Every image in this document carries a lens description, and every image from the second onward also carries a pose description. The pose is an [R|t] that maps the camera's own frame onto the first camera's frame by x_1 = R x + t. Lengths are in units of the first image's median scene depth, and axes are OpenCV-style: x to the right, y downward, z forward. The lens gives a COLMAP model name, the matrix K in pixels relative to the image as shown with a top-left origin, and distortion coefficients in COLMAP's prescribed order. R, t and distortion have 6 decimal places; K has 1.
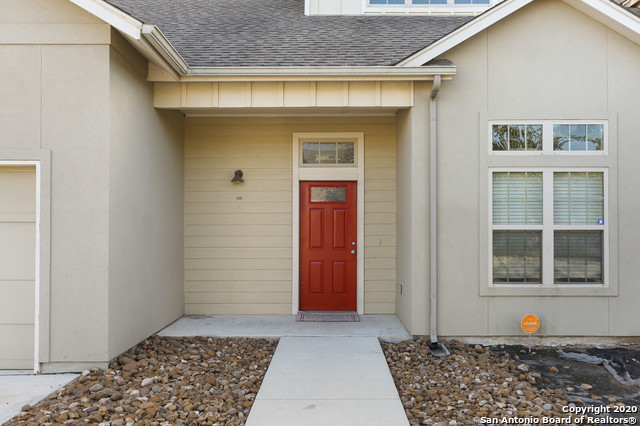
lens RADIAL K [[568.0, 0, 319.0], [0, 568.0, 219.5], [0, 0, 1]] dist [0.001292, 0.004138]
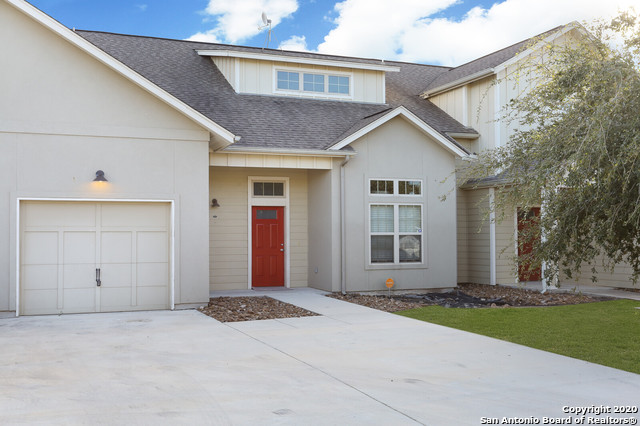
lens RADIAL K [[714.8, 0, 320.0], [0, 714.8, 201.7], [0, 0, 1]] dist [-0.006620, 0.005812]
pose [[0.922680, 0.012941, 0.385349, -0.776931], [0.002456, 0.999219, -0.039435, 0.000249], [-0.385559, 0.037332, 0.921928, -1.150912]]
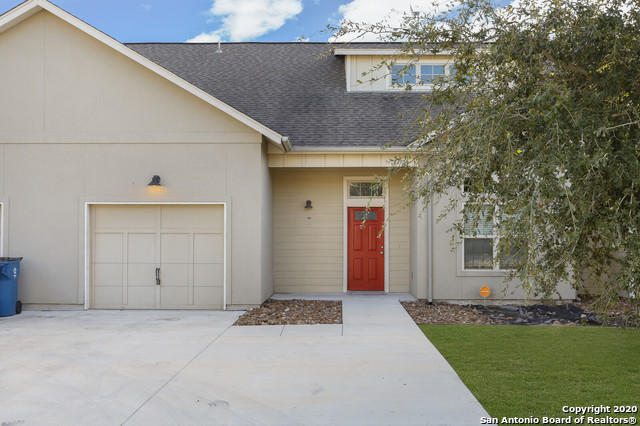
lens RADIAL K [[714.6, 0, 320.0], [0, 714.6, 213.0], [0, 0, 1]] dist [0.008320, 0.003673]
pose [[0.999993, 0.000488, -0.003672, -0.125458], [-0.000579, 0.999688, -0.024963, -0.003563], [0.003658, 0.024965, 0.999682, -1.177786]]
